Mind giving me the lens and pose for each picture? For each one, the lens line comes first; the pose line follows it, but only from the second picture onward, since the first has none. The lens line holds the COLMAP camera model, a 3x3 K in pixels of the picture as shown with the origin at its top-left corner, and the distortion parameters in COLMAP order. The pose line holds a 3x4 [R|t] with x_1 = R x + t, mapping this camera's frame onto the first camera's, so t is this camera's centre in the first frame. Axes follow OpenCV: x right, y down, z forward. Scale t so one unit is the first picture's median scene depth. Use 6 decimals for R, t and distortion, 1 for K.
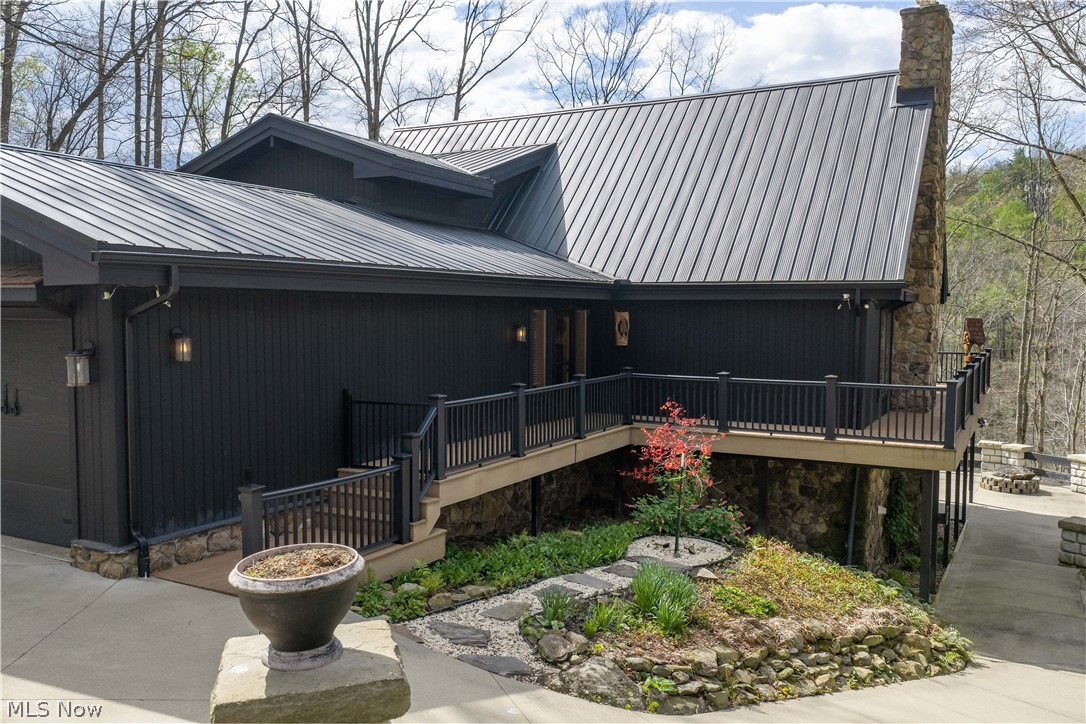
lens RADIAL K [[902.6, 0, 550.2], [0, 902.6, 363.8], [0, 0, 1]] dist [-0.002003, -0.007995]
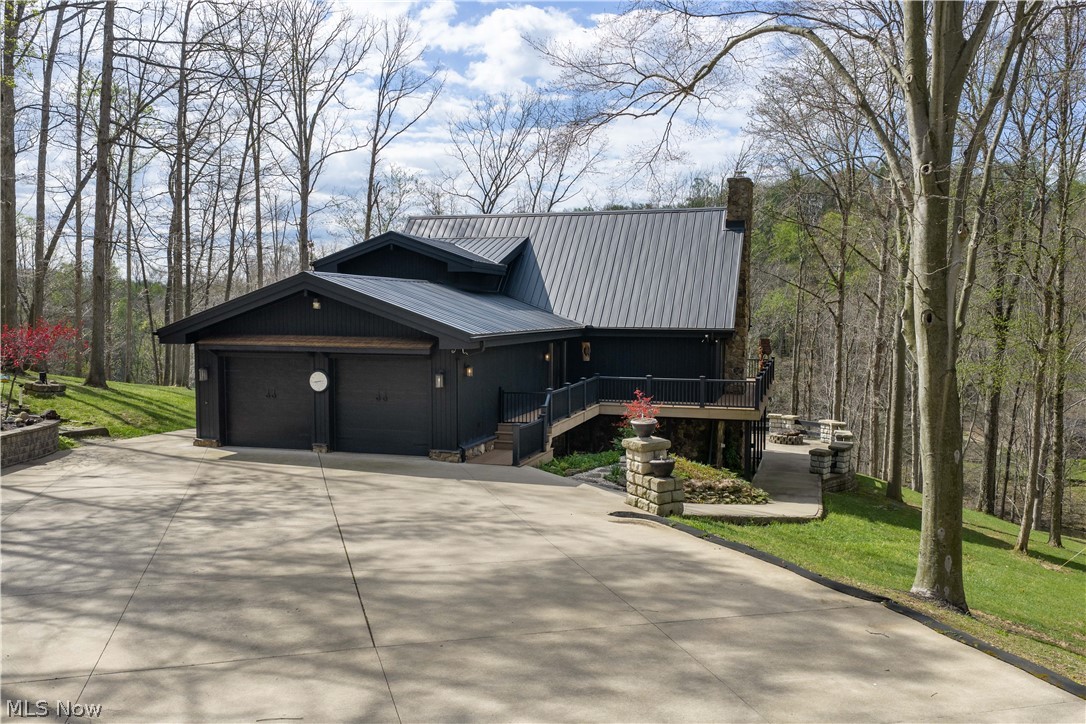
lens RADIAL K [[902.6, 0, 538.5], [0, 902.6, 360.0], [0, 0, 1]] dist [-0.002003, -0.007995]
pose [[0.980162, -0.012083, 0.197832, -0.379460], [0.012088, 0.999926, 0.001183, -0.025781], [-0.197831, 0.001232, 0.980235, -0.774541]]
